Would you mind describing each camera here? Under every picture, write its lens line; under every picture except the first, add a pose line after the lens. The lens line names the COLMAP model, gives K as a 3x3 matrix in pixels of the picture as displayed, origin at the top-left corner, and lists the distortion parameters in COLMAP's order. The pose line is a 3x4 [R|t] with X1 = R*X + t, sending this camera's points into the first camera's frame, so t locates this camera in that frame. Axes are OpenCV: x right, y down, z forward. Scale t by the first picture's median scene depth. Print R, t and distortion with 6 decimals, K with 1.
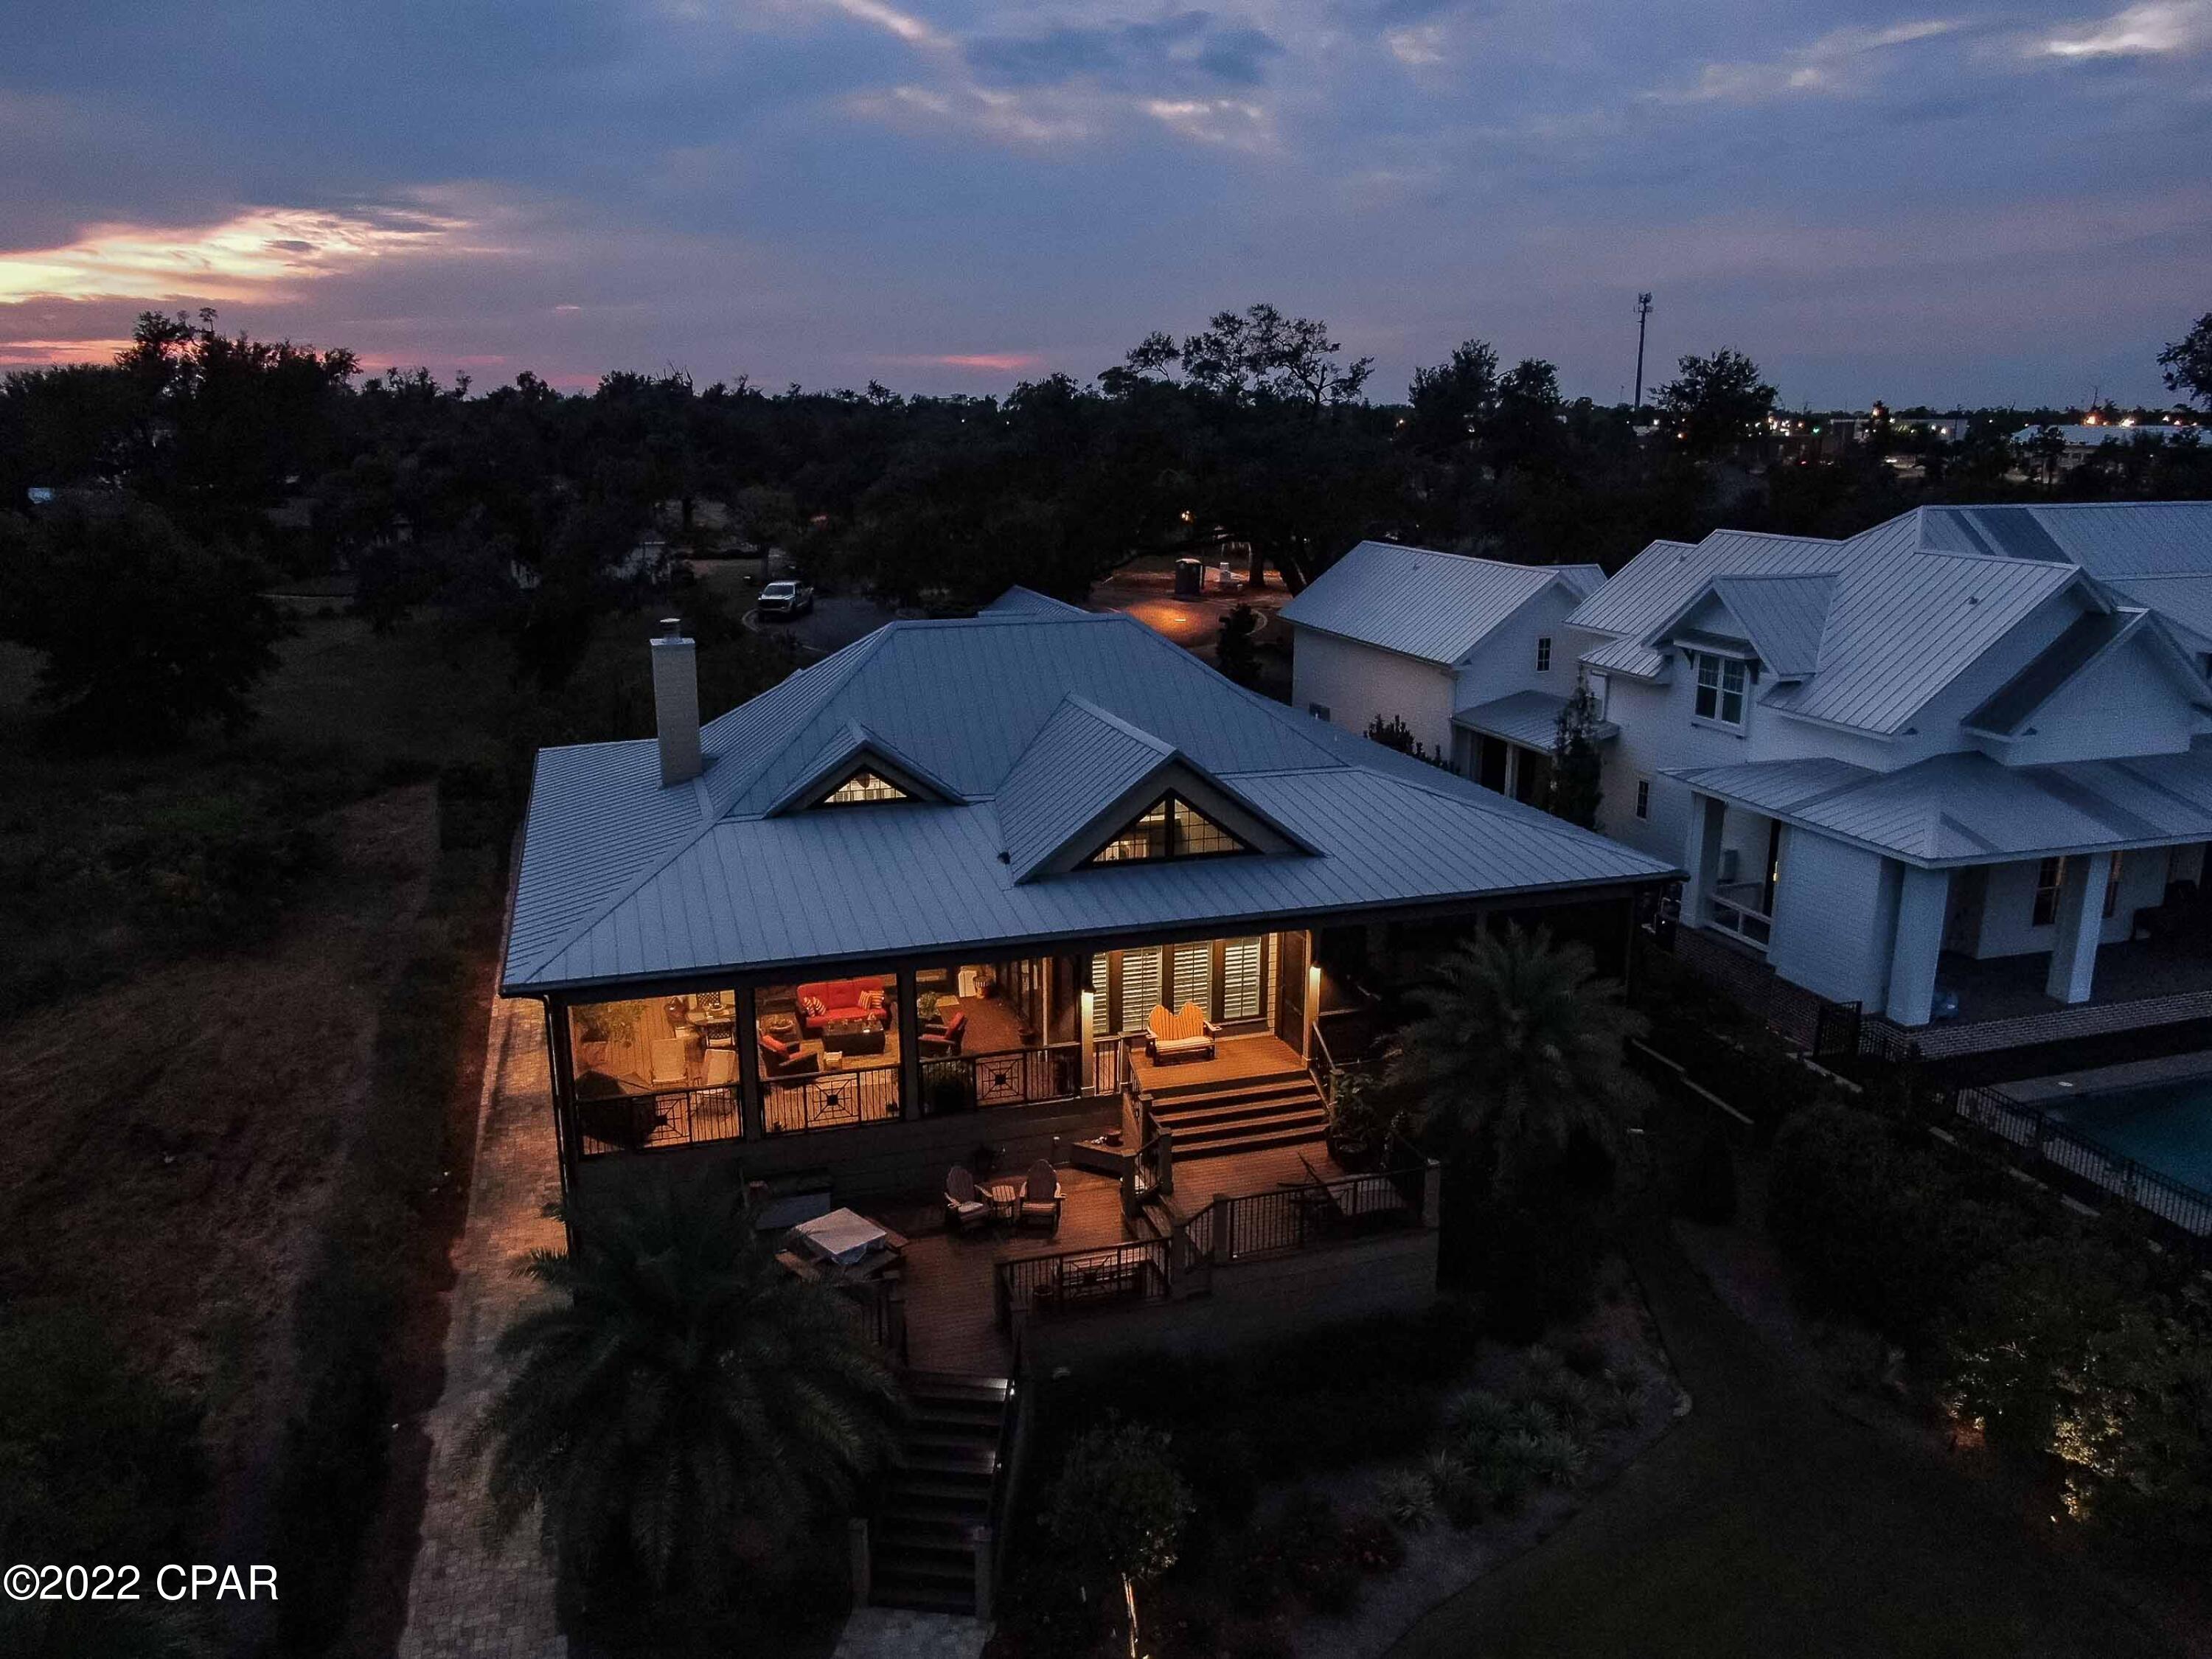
lens RADIAL K [[1603.6, 0, 1106.0], [0, 1603.6, 829.5], [0, 0, 1]] dist [-0.011815, 0.003099]
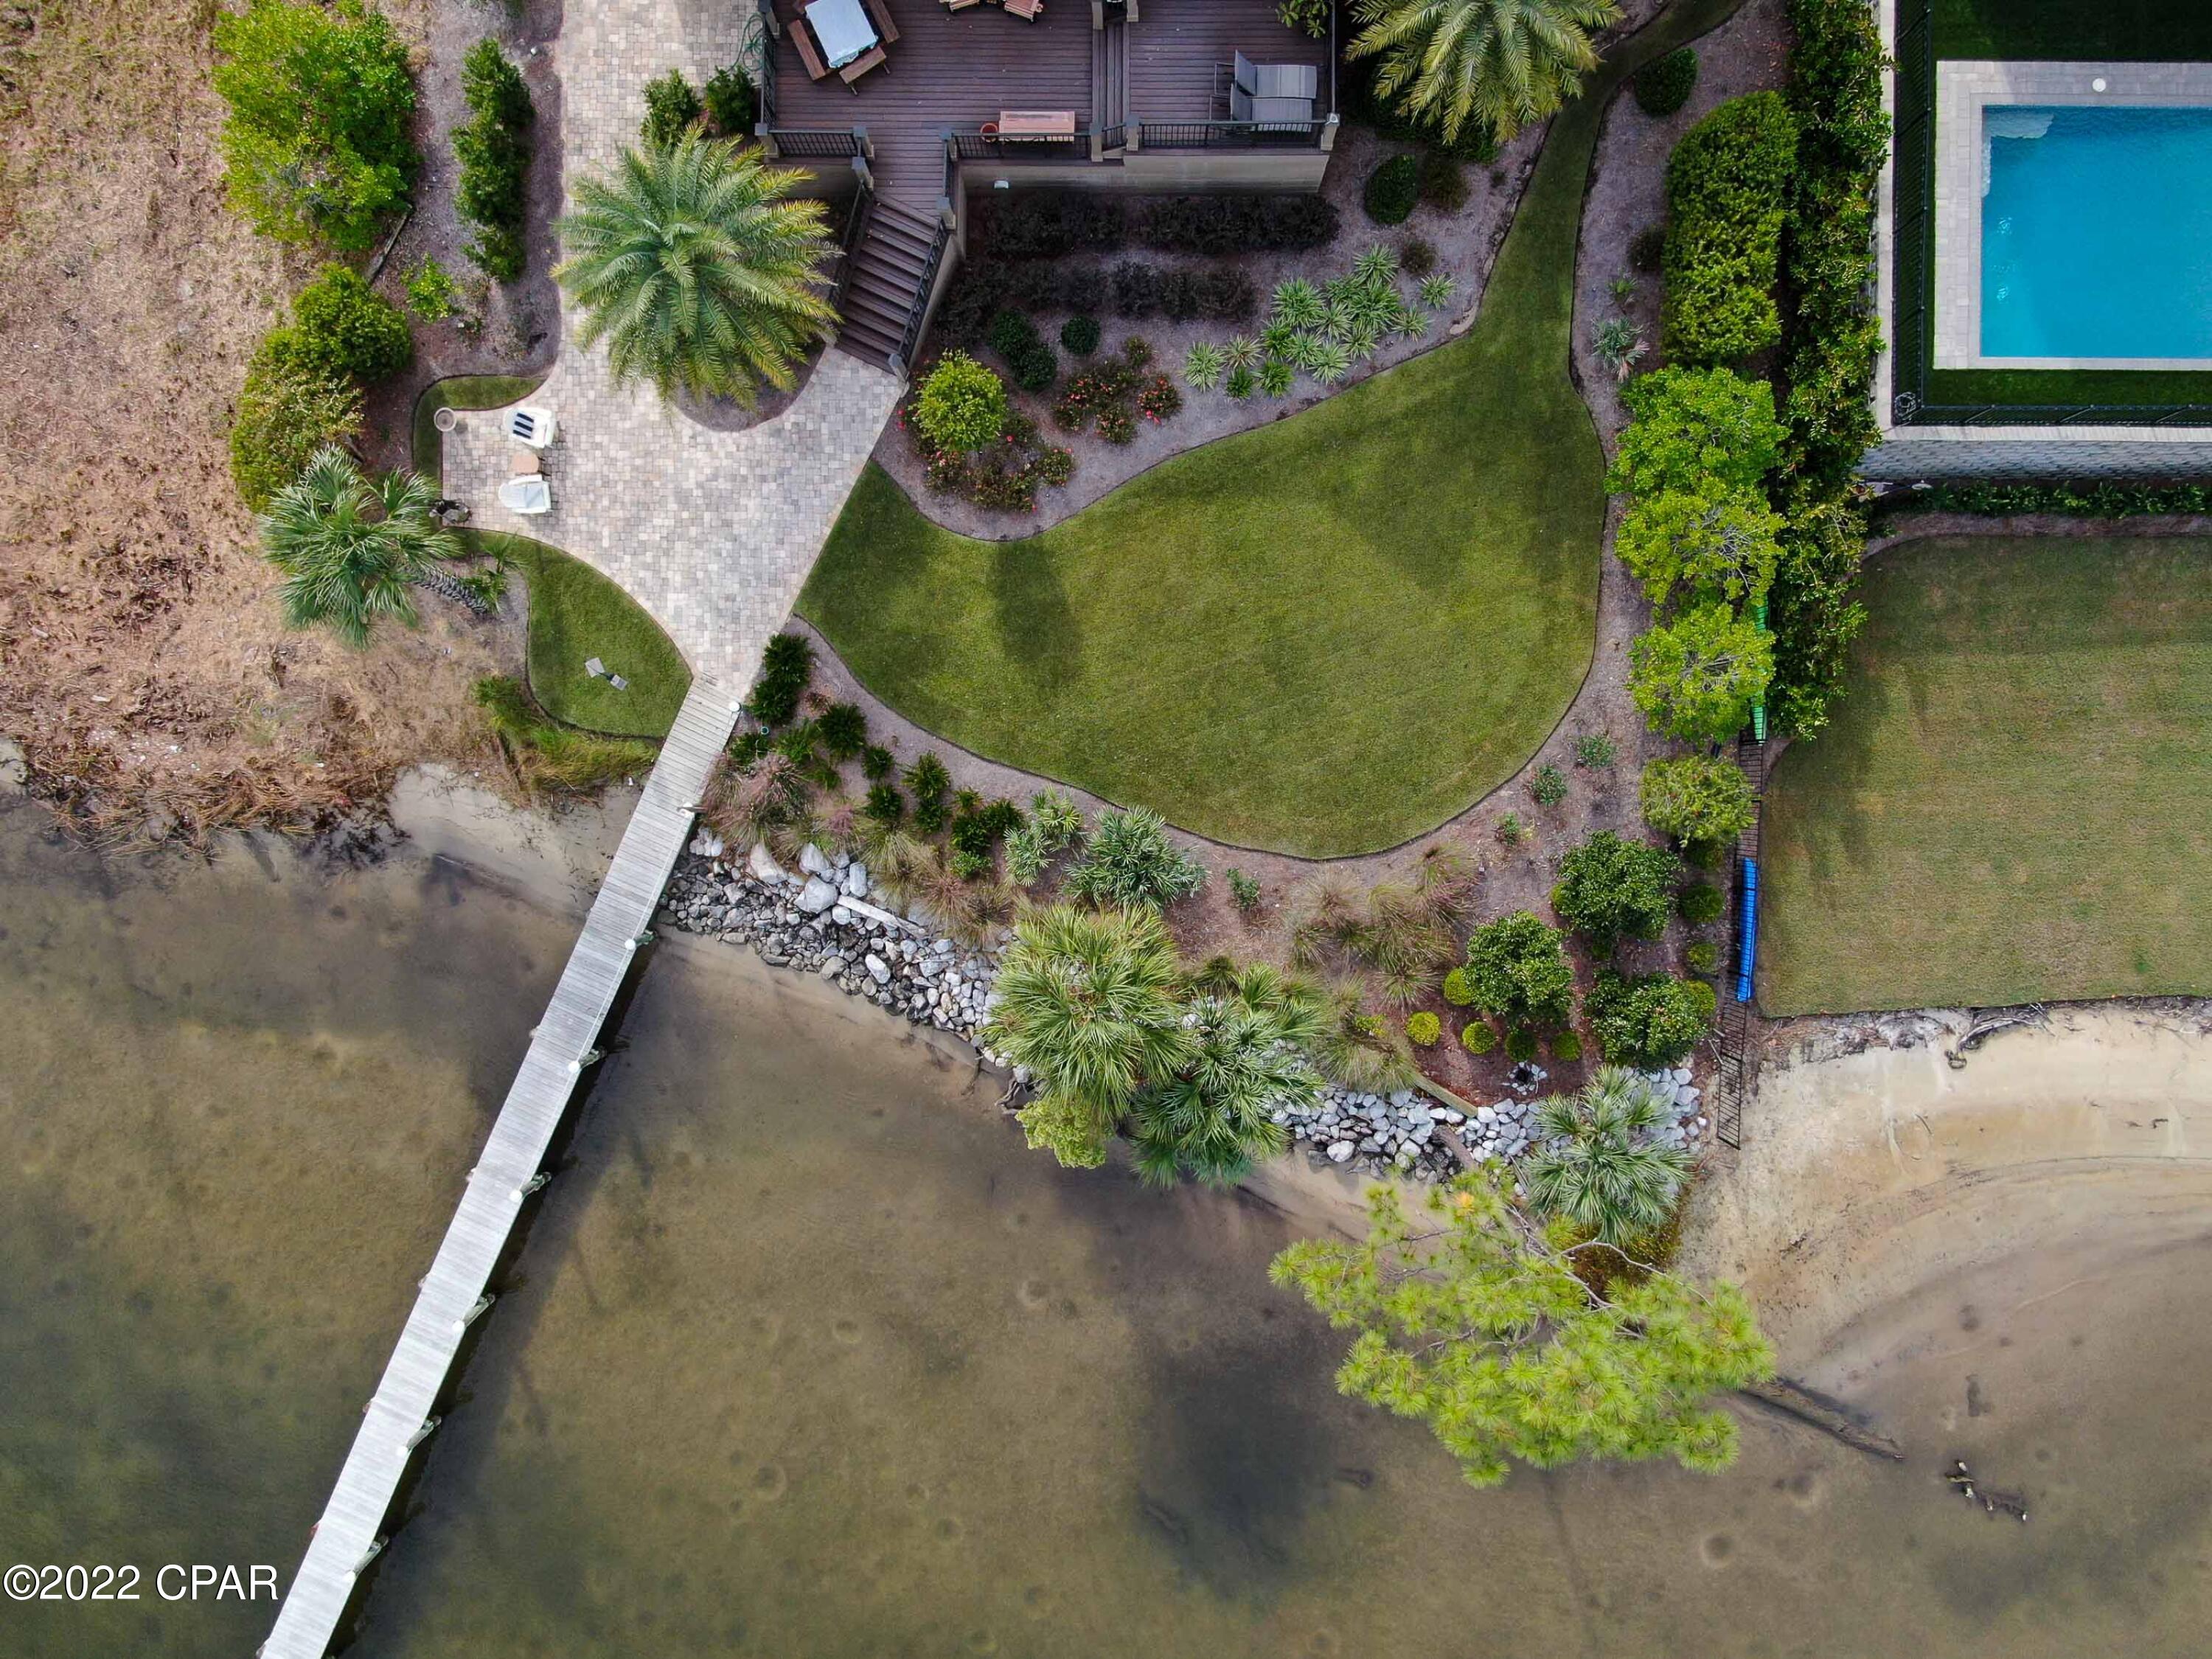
lens RADIAL K [[1579.5, 0, 1106.0], [0, 1579.5, 829.5], [0, 0, 1]] dist [-0.005872, -0.004106]
pose [[0.952998, 0.302738, -0.012019, 0.145774], [-0.060631, 0.229427, 0.971436, -0.506704], [0.296848, -0.925048, 0.236999, 0.147604]]
